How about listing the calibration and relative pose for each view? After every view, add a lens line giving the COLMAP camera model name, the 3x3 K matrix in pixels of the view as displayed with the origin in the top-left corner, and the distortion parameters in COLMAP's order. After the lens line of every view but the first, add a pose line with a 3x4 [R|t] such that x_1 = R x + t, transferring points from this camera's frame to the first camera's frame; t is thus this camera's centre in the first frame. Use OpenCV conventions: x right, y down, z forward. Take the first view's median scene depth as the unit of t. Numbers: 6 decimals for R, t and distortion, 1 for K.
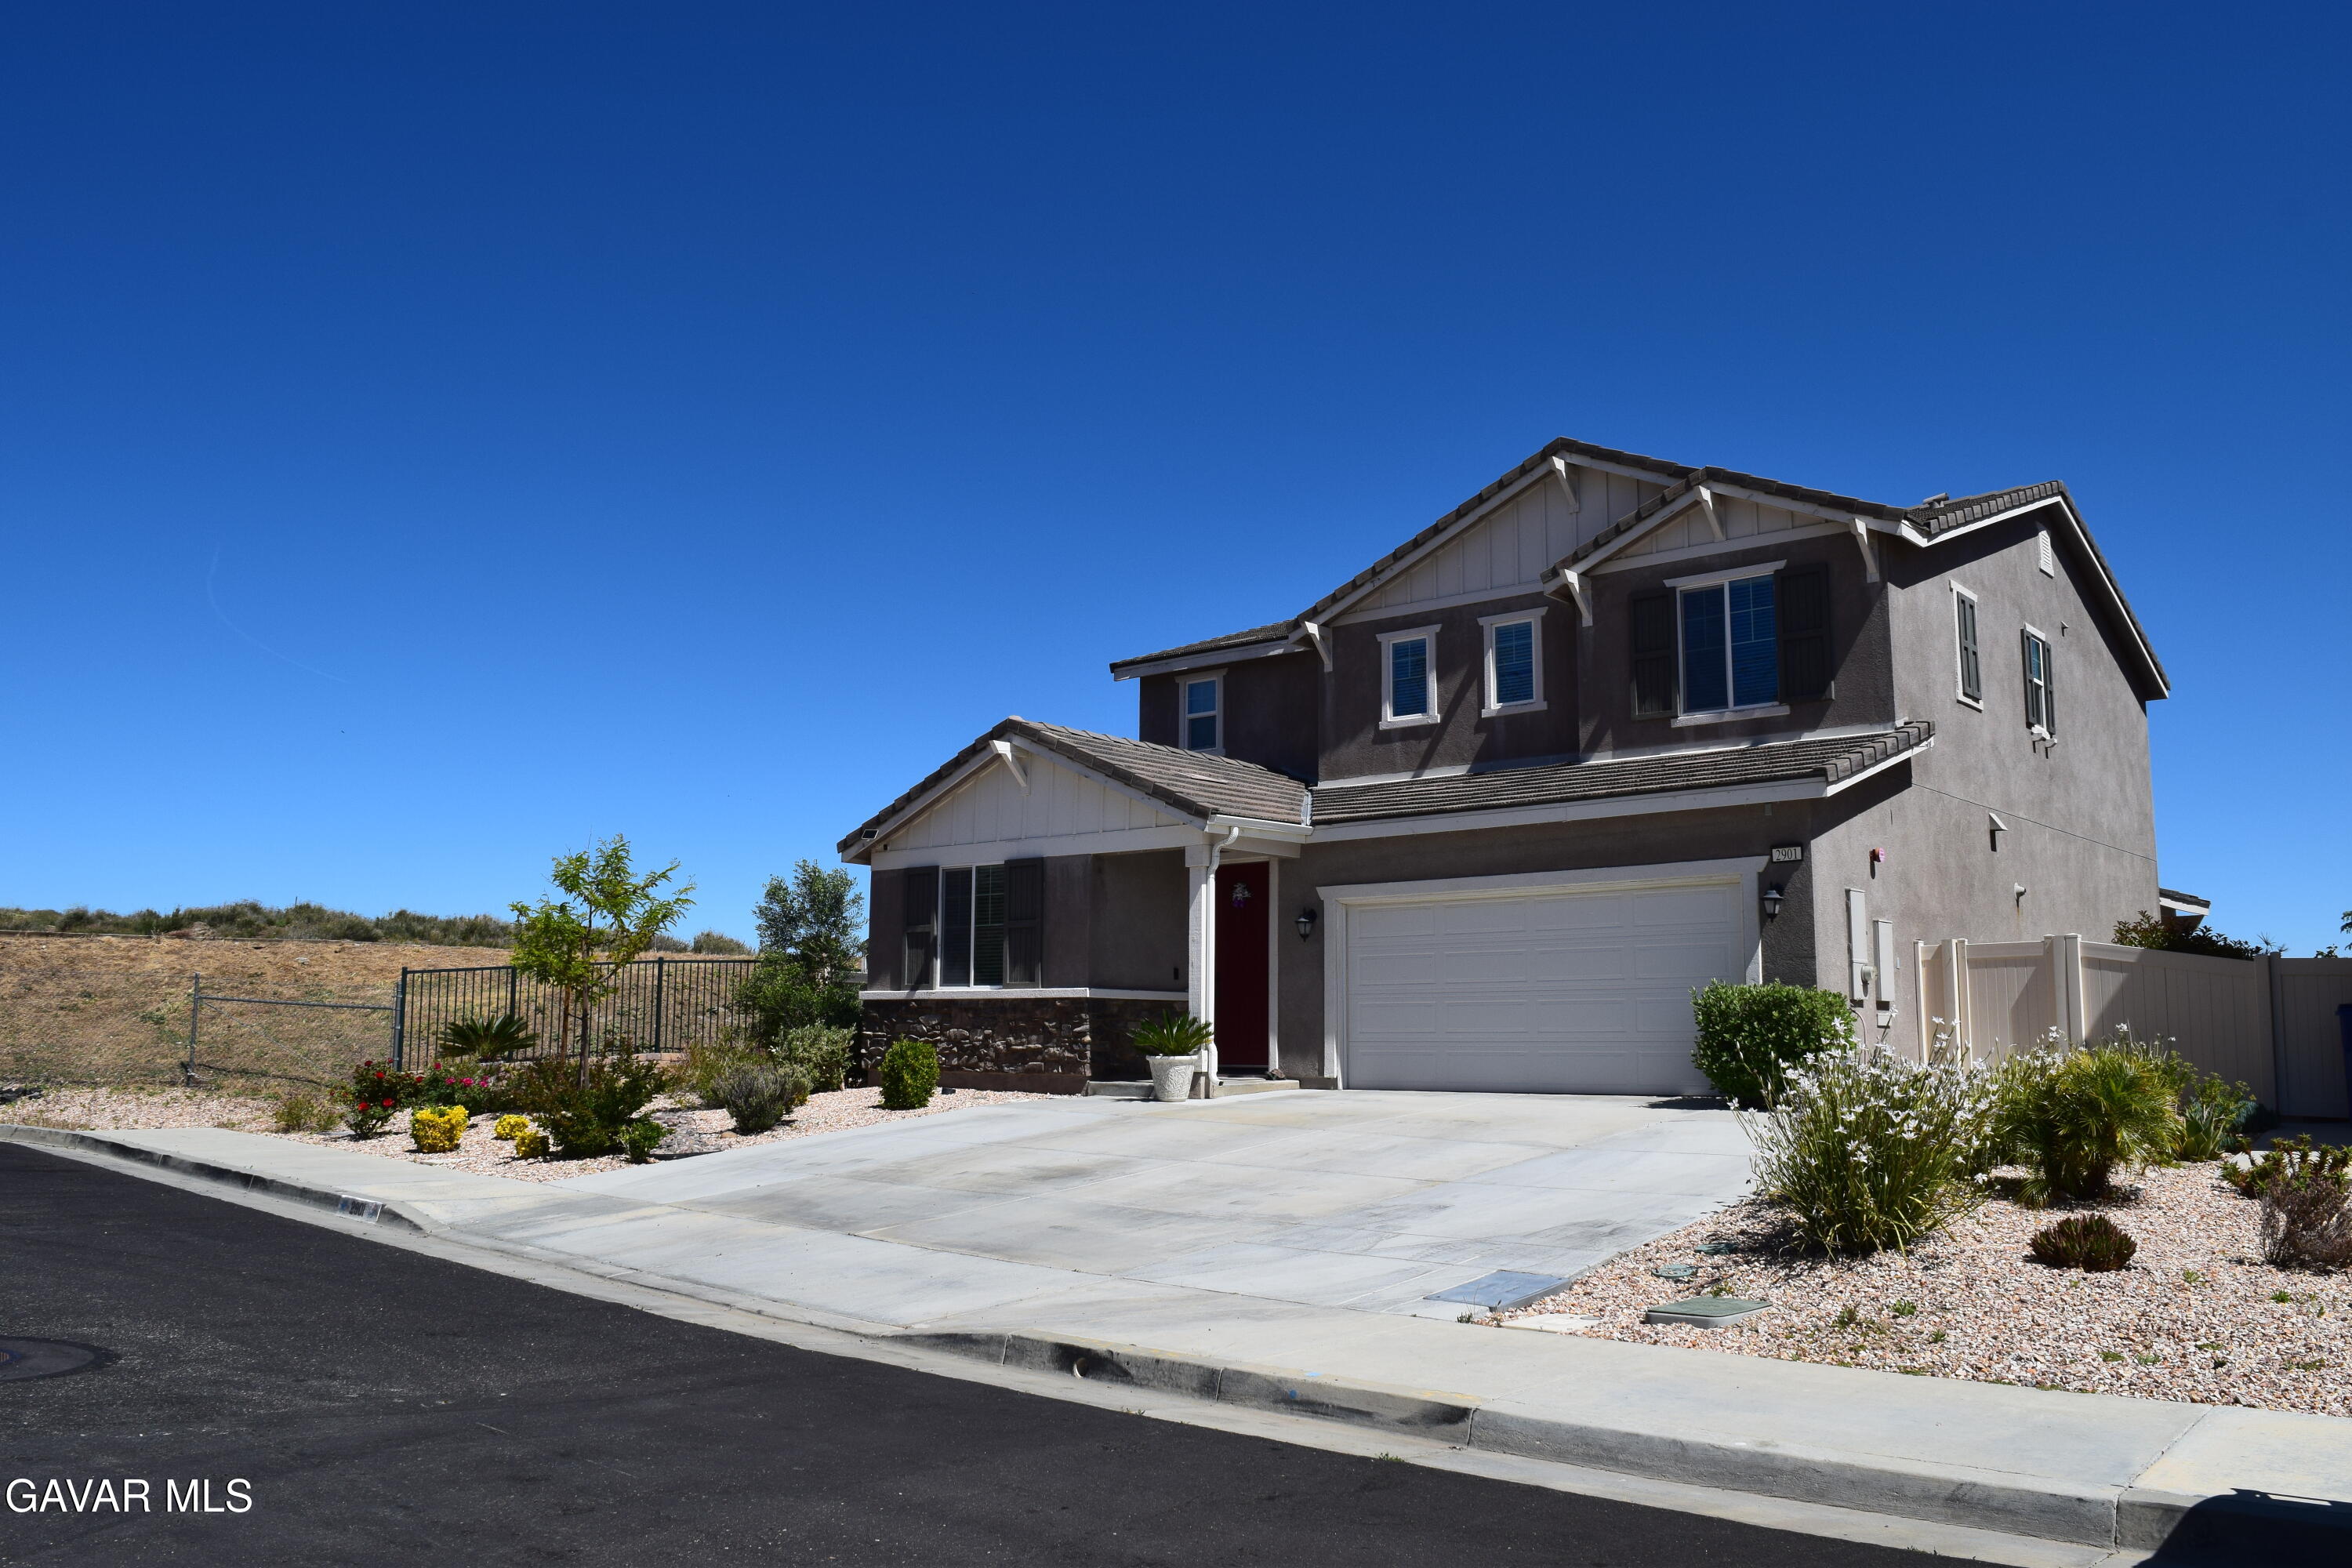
lens RADIAL K [[1842.2, 0, 1189.0], [0, 1842.2, 787.2], [0, 0, 1]] dist [-0.097613, 0.022840]
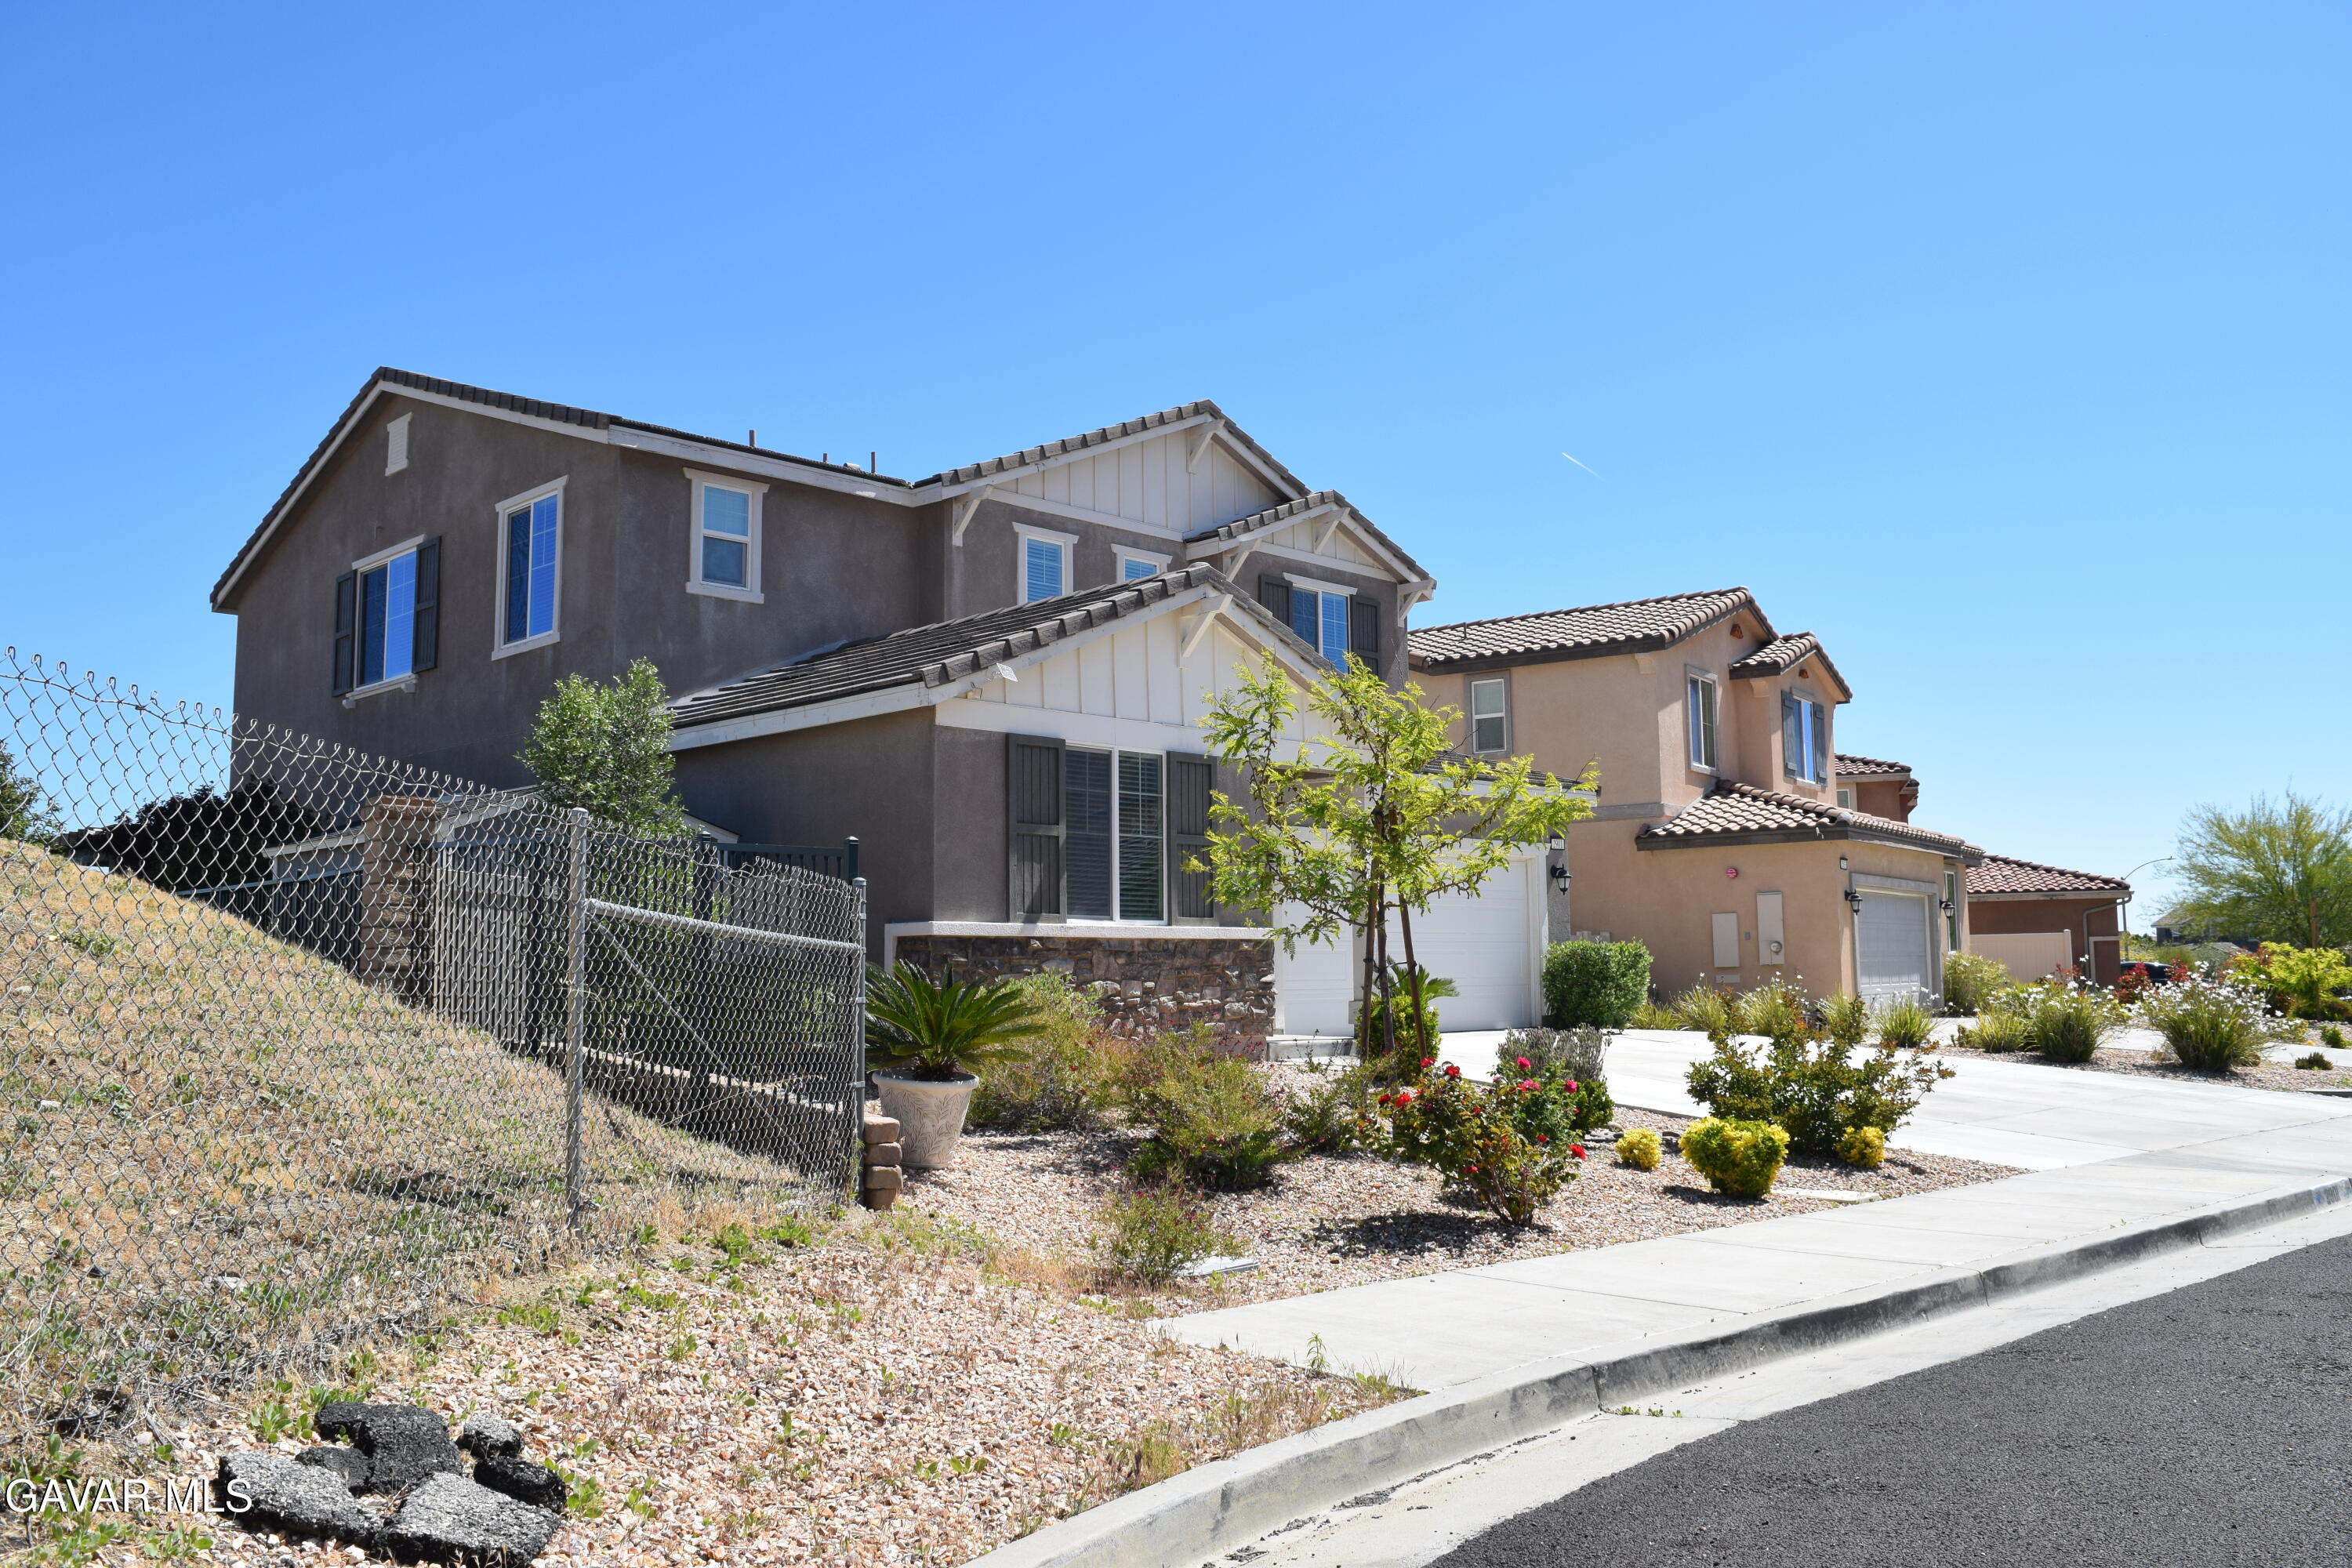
lens RADIAL K [[1842.2, 0, 1189.0], [0, 1842.2, 787.2], [0, 0, 1]] dist [-0.097613, 0.022840]
pose [[0.090848, 0.092383, 0.991570, -0.831426], [-0.132401, 0.987969, -0.079917, 0.111330], [-0.987024, -0.124025, 0.101986, 0.912648]]
